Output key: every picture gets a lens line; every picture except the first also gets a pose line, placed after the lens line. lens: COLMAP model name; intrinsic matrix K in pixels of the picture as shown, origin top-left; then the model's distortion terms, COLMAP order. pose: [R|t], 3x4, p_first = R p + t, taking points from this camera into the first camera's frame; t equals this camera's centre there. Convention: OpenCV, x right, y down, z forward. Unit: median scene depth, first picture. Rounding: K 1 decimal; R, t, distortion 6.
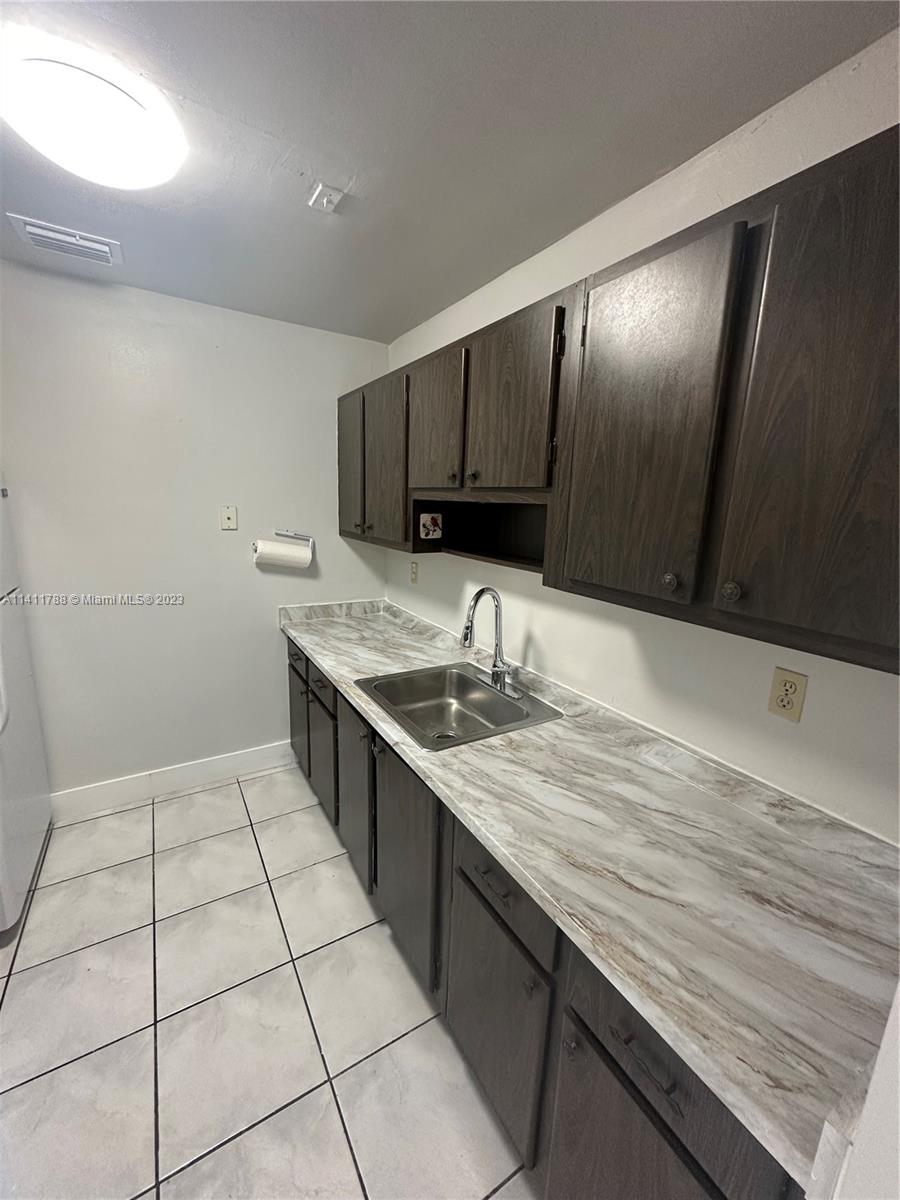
lens RADIAL K [[480.8, 0, 449.8], [0, 480.8, 600.5], [0, 0, 1]] dist [-0.002032, 0.000183]
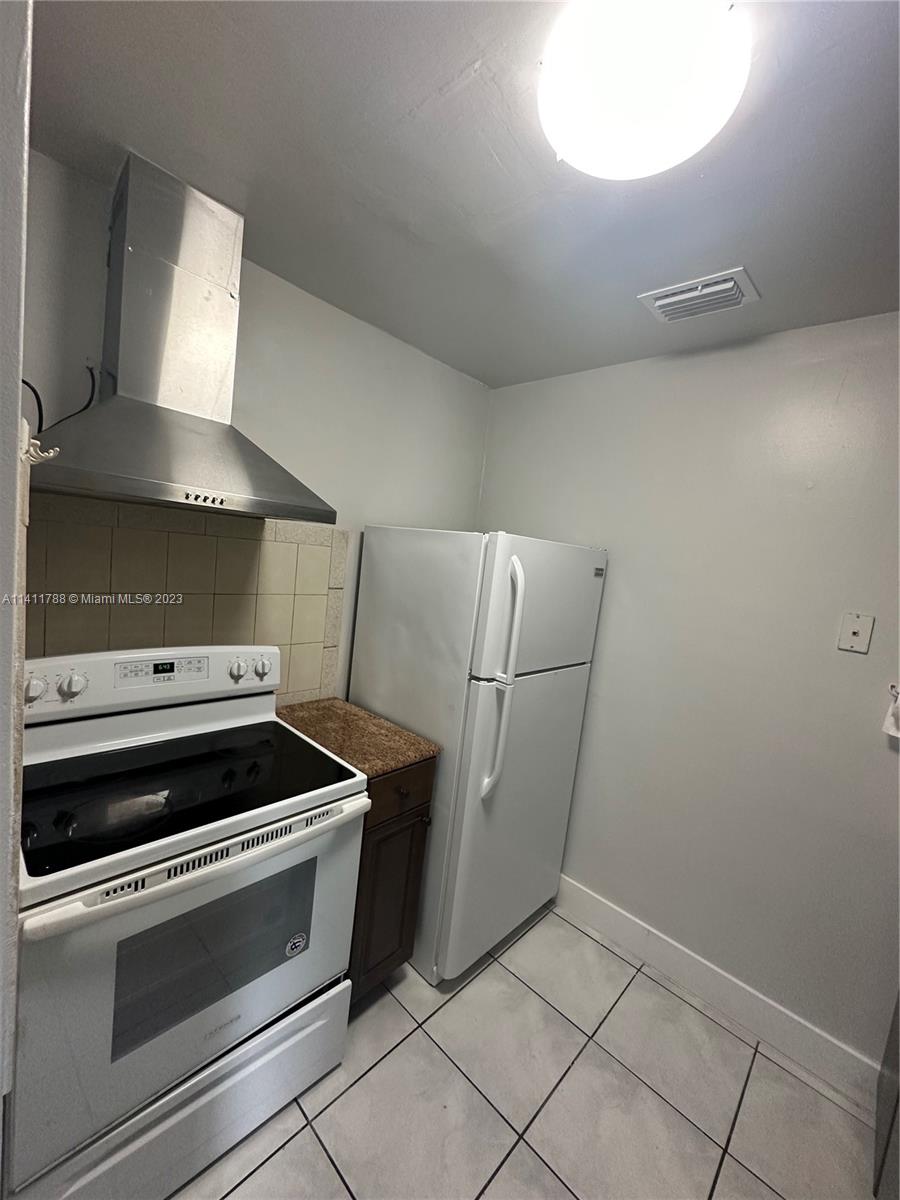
lens RADIAL K [[480.8, 0, 451.6], [0, 480.8, 597.7], [0, 0, 1]] dist [-0.002032, 0.000183]
pose [[0.266396, 0.089943, -0.959658, -0.013098], [-0.295564, 0.955294, 0.007487, -0.074807], [0.917428, 0.281646, 0.281070, 0.382786]]
